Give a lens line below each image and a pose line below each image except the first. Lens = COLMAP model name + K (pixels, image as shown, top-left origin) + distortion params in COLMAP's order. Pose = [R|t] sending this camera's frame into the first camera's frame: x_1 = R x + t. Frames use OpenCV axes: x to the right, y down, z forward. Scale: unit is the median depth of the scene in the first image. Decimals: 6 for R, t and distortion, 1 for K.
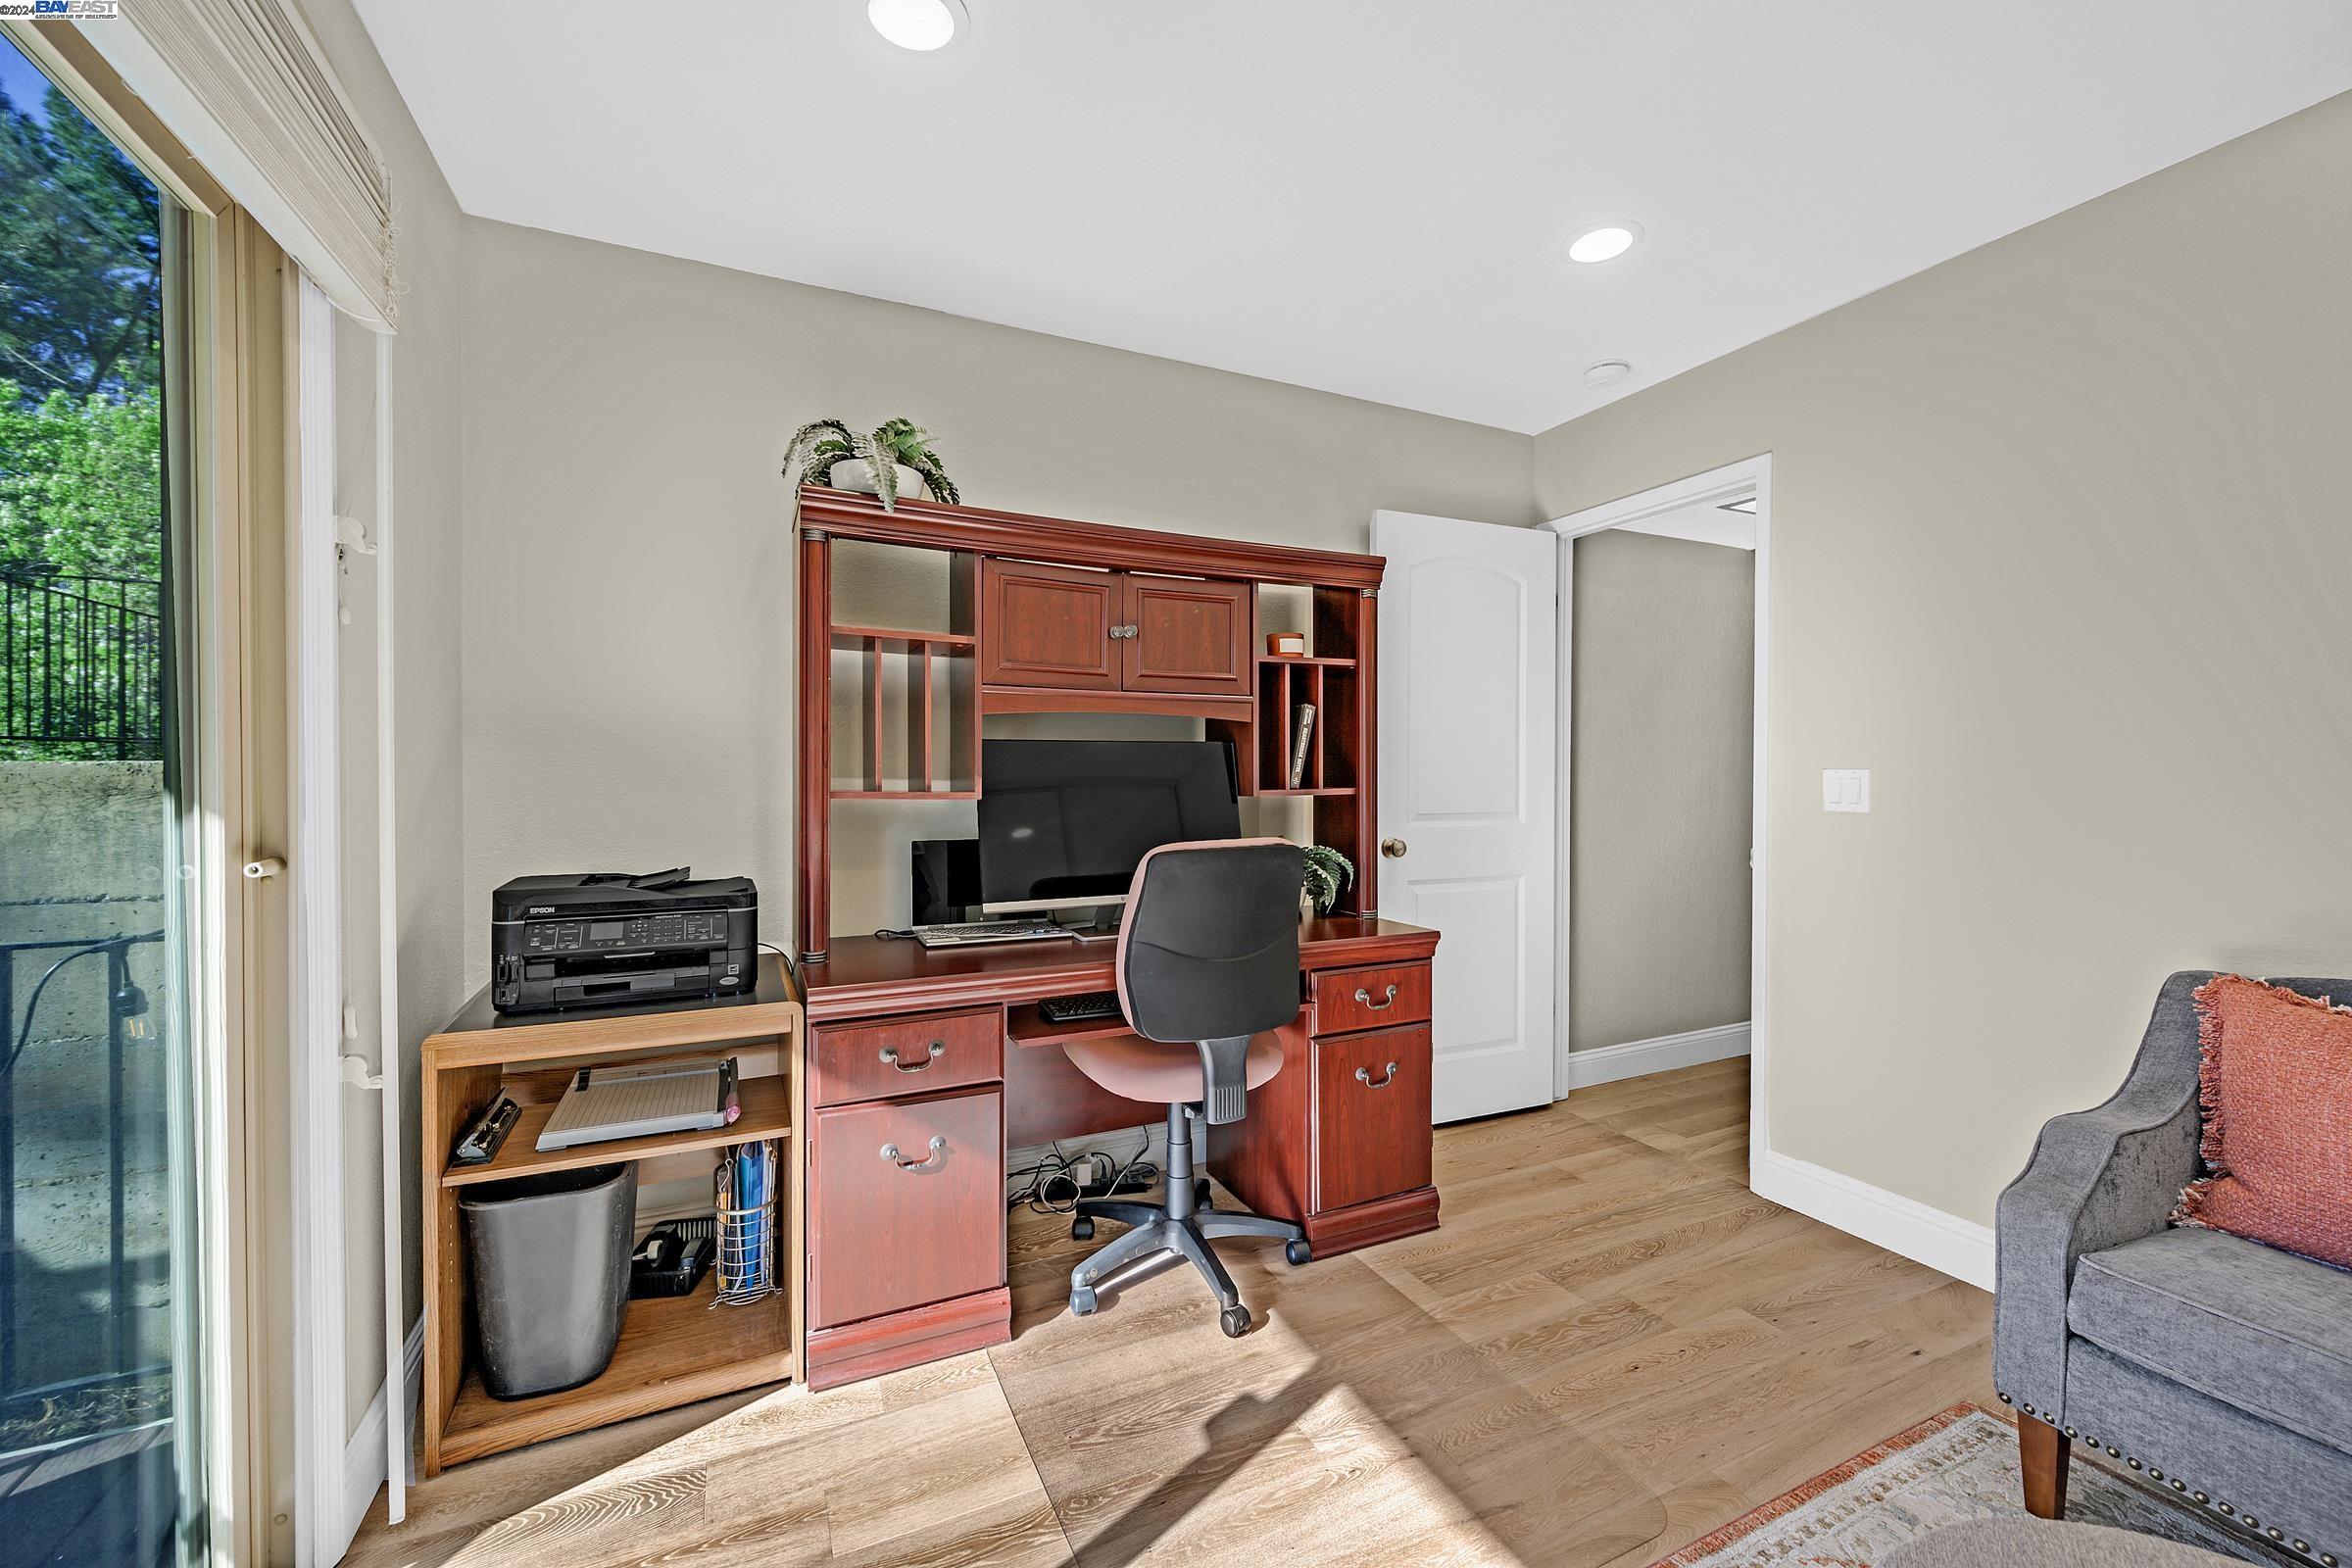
lens RADIAL K [[926.7, 0, 1177.2], [0, 926.7, 778.9], [0, 0, 1]] dist [-0.004627, -0.000248]
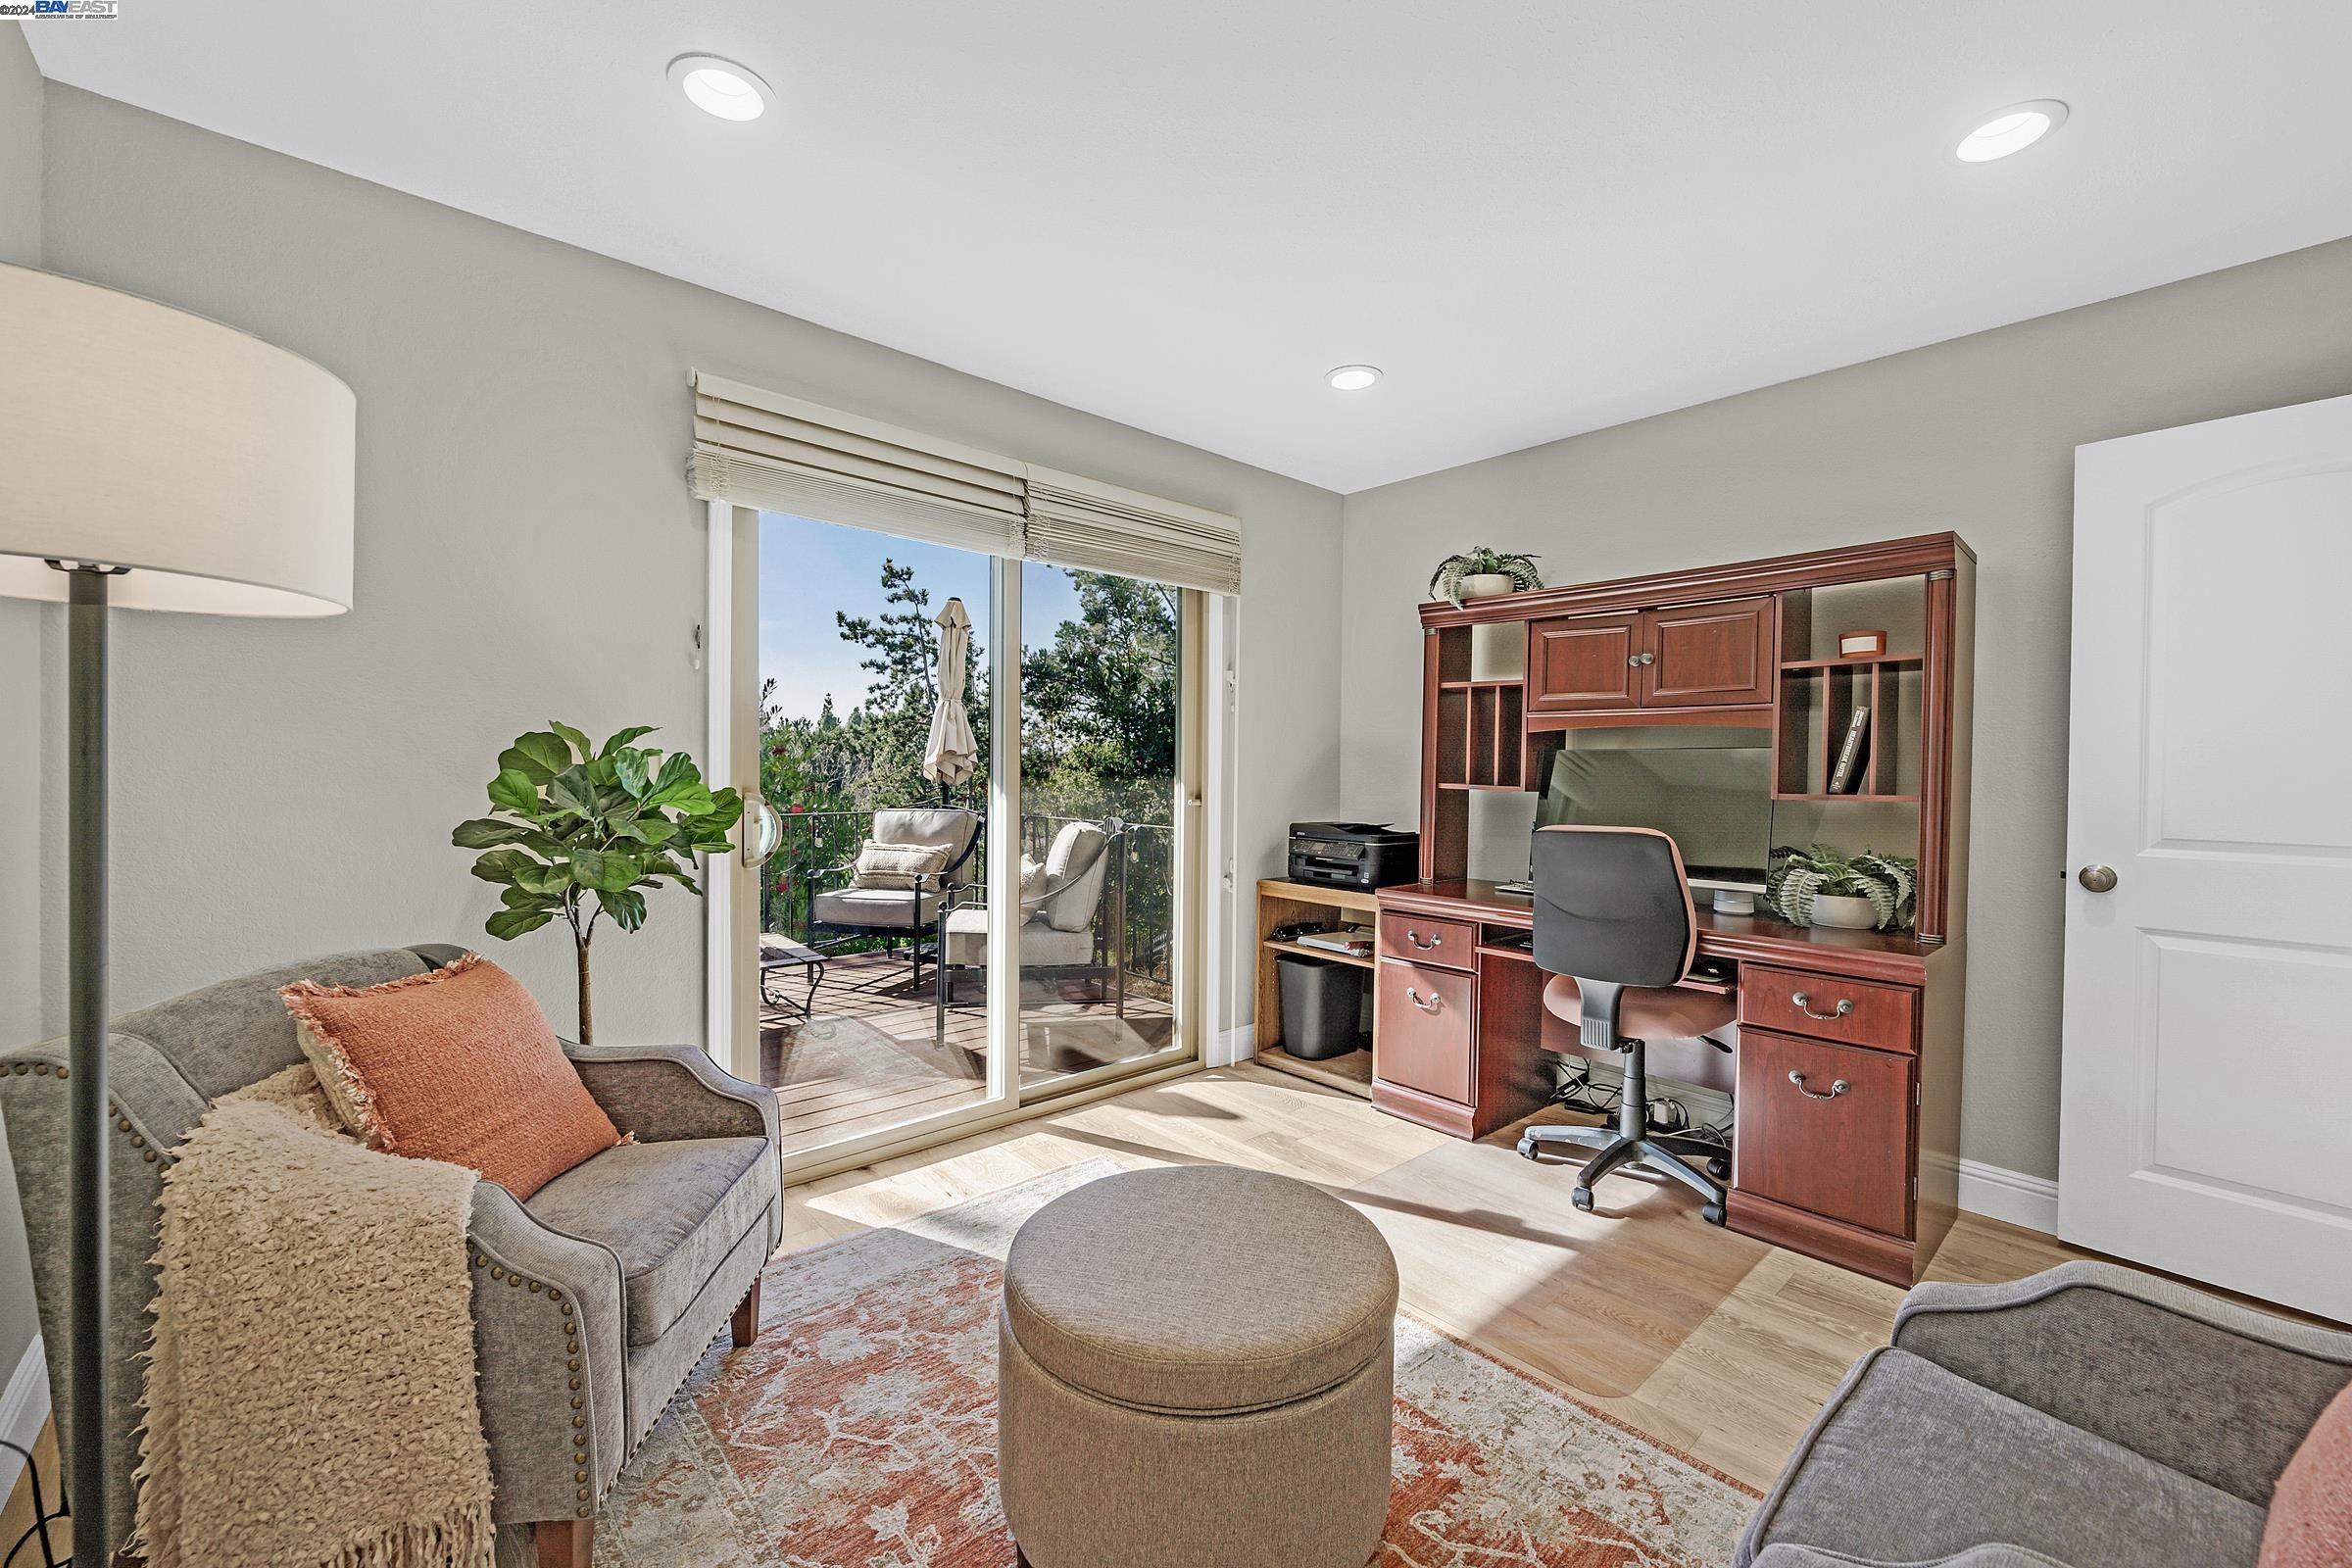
lens RADIAL K [[936.5, 0, 1185.2], [0, 936.5, 776.0], [0, 0, 1]] dist [-0.005171, 0.000078]
pose [[0.295592, 0.013293, -0.955222, 1.234589], [-0.017384, 0.999812, 0.008534, -0.006188], [0.955156, 0.014083, 0.295768, 0.083175]]
